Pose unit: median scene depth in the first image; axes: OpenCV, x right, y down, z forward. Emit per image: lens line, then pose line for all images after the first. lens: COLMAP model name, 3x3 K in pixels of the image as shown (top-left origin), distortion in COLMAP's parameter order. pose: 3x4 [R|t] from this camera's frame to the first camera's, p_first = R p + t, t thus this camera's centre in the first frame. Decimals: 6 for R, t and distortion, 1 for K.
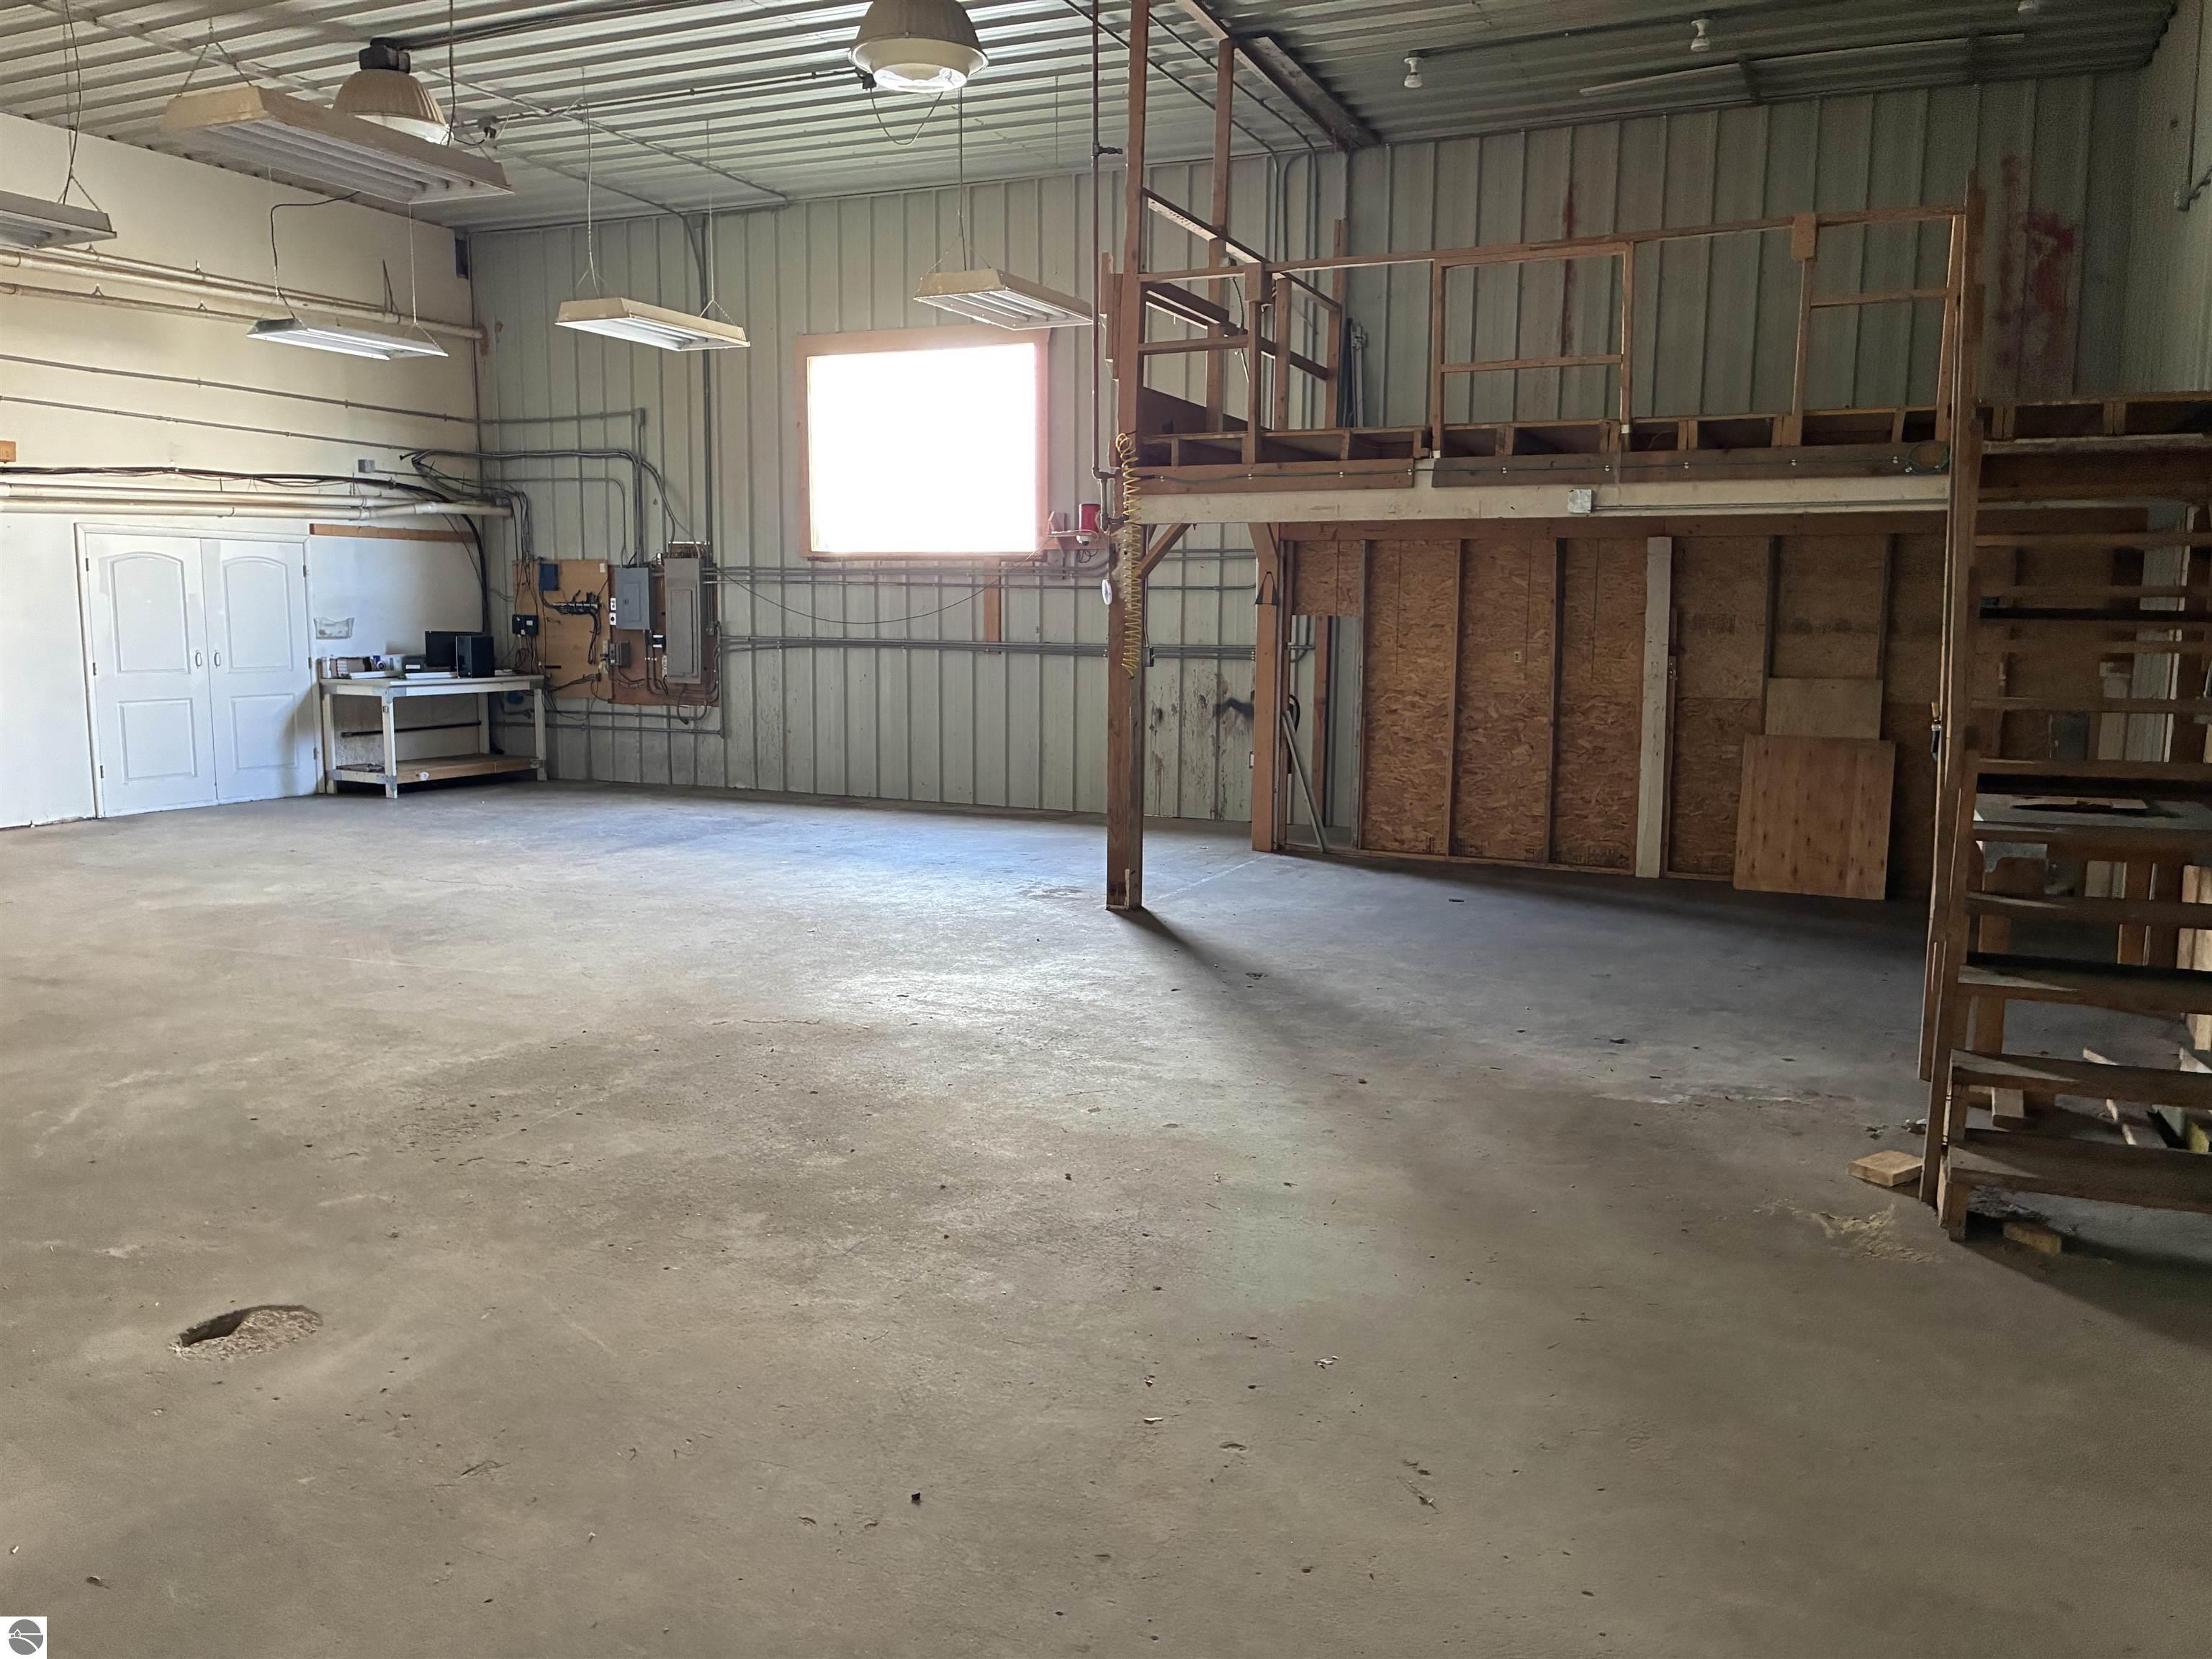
lens RADIAL K [[1676.8, 0, 1104.1], [0, 1676.8, 836.8], [0, 0, 1]] dist [0.052435, -0.069026]
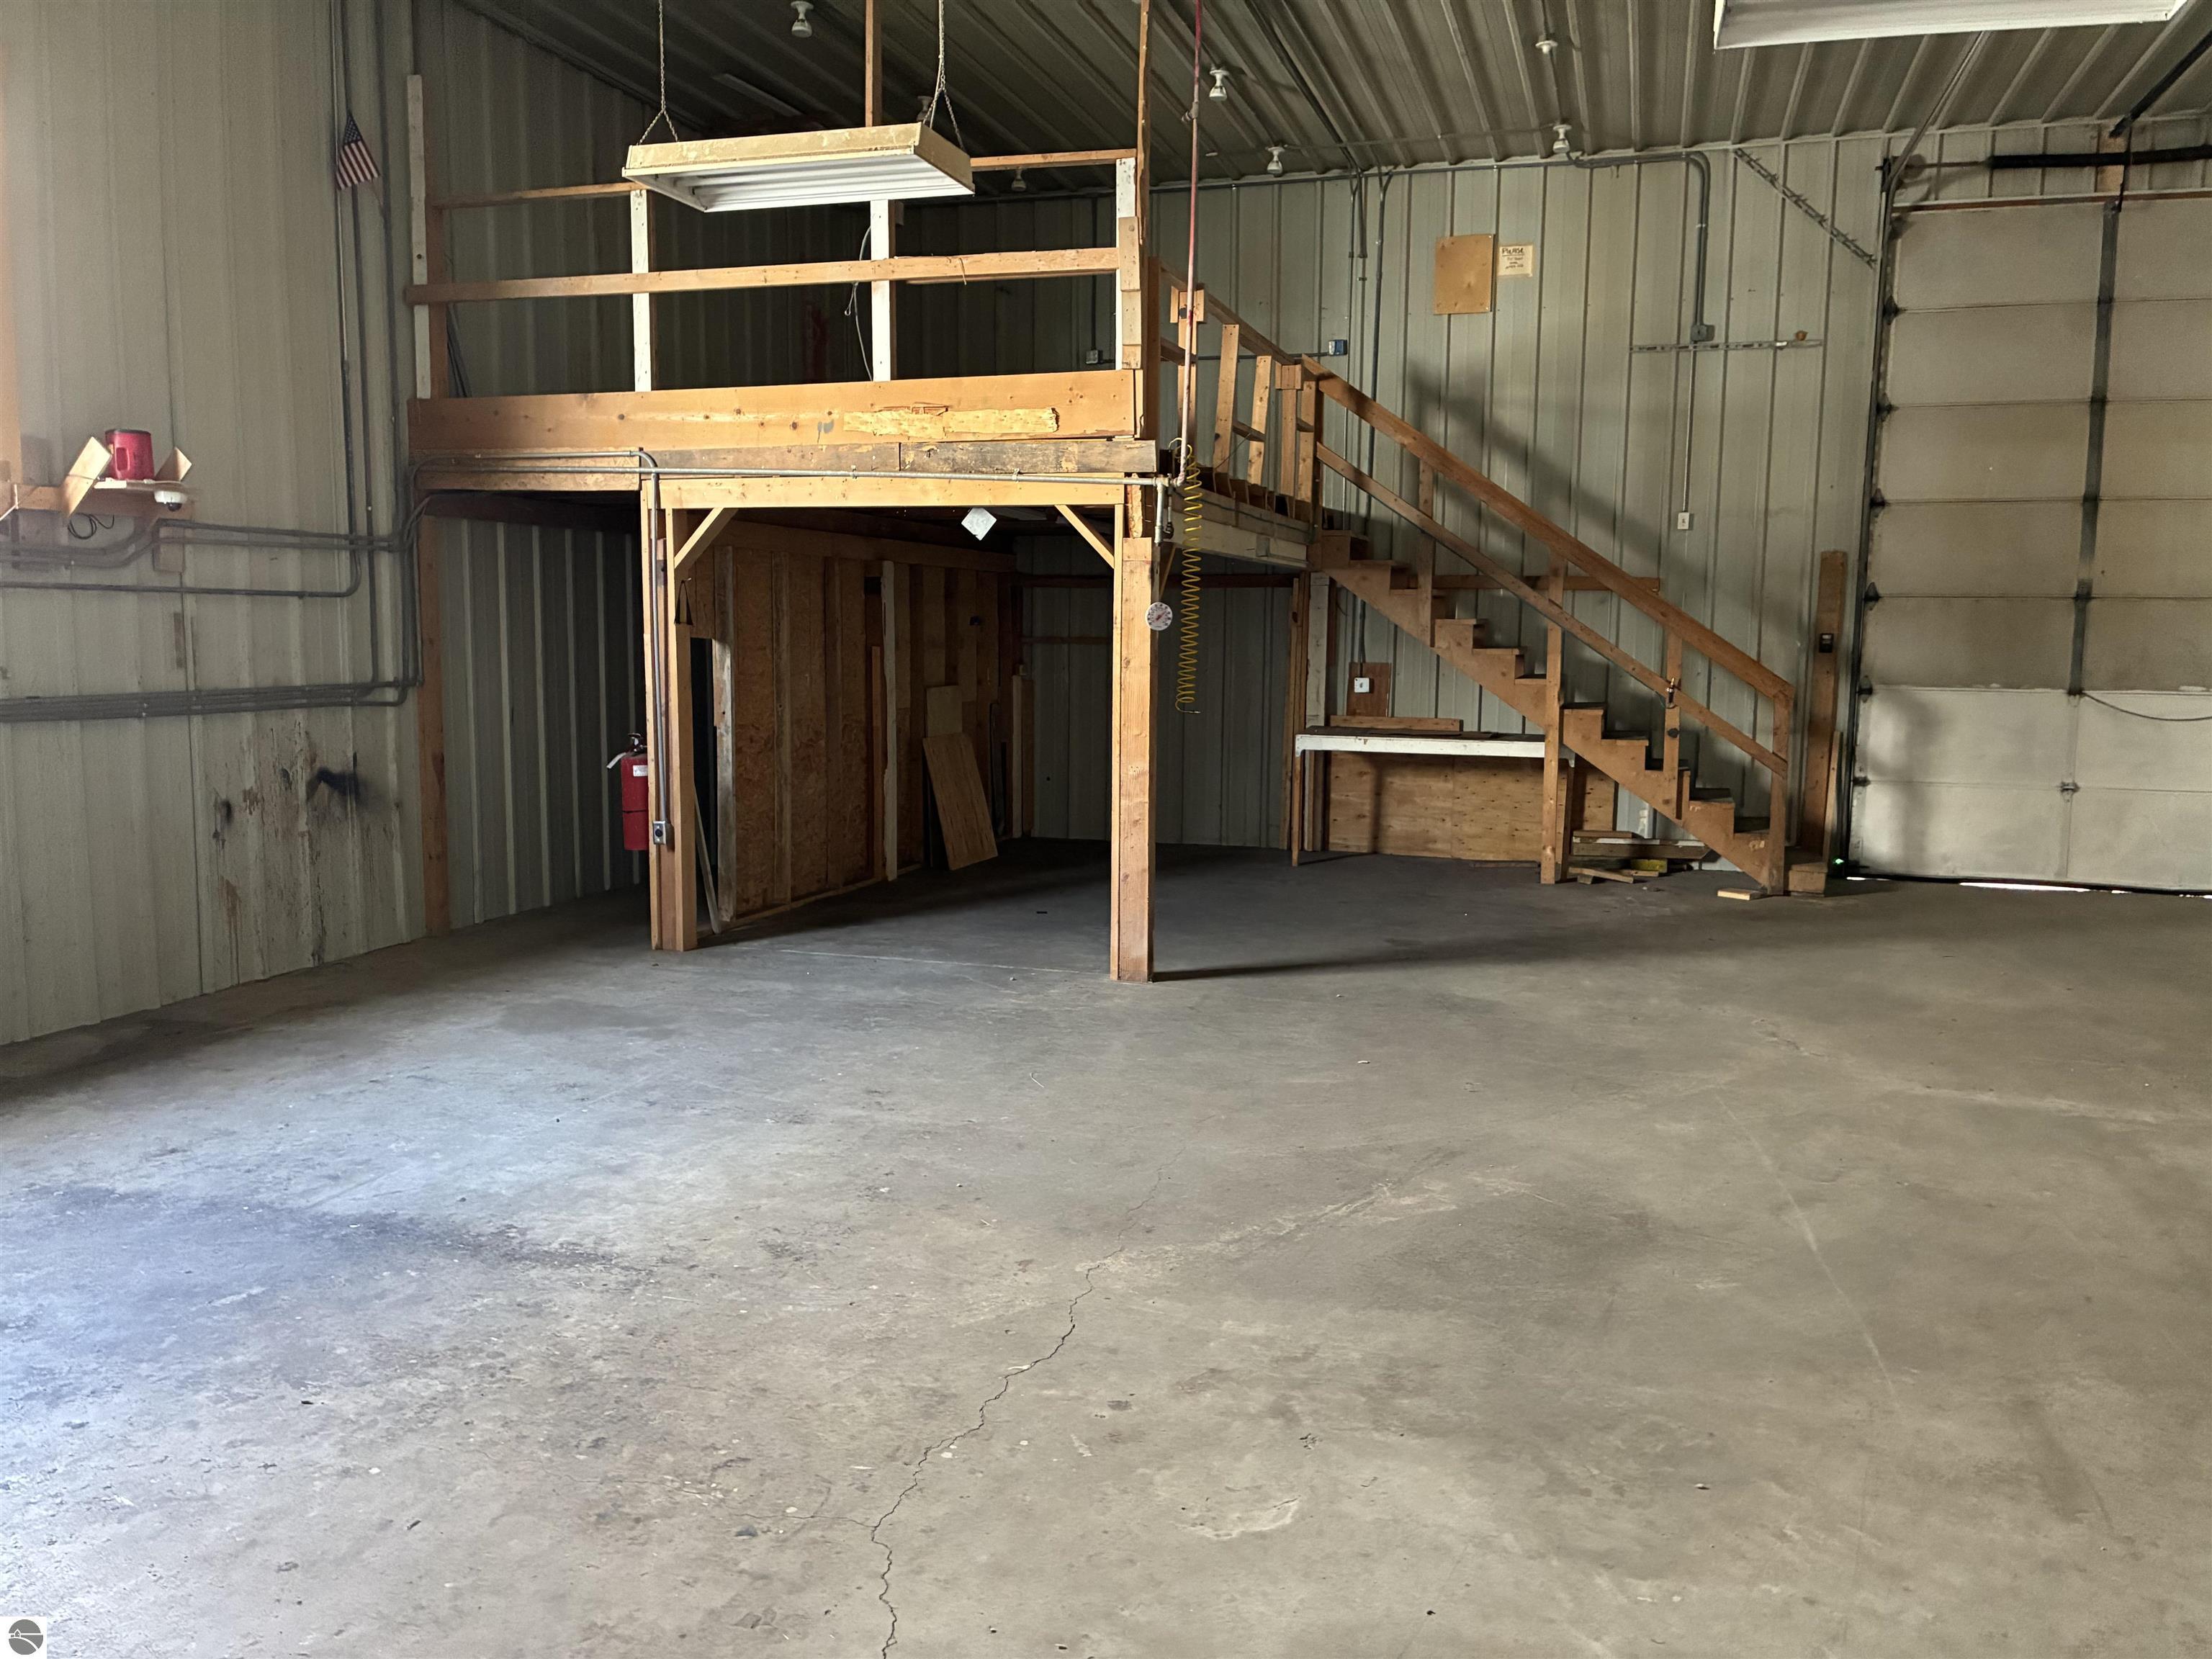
lens RADIAL K [[1676.8, 0, 1107.4], [0, 1676.8, 830.2], [0, 0, 1]] dist [0.052435, -0.069026]
pose [[-0.121119, -0.128306, 0.984311, -0.653318], [0.126249, 0.981567, 0.143483, -0.125576], [-0.984577, 0.141647, -0.102688, 0.856272]]
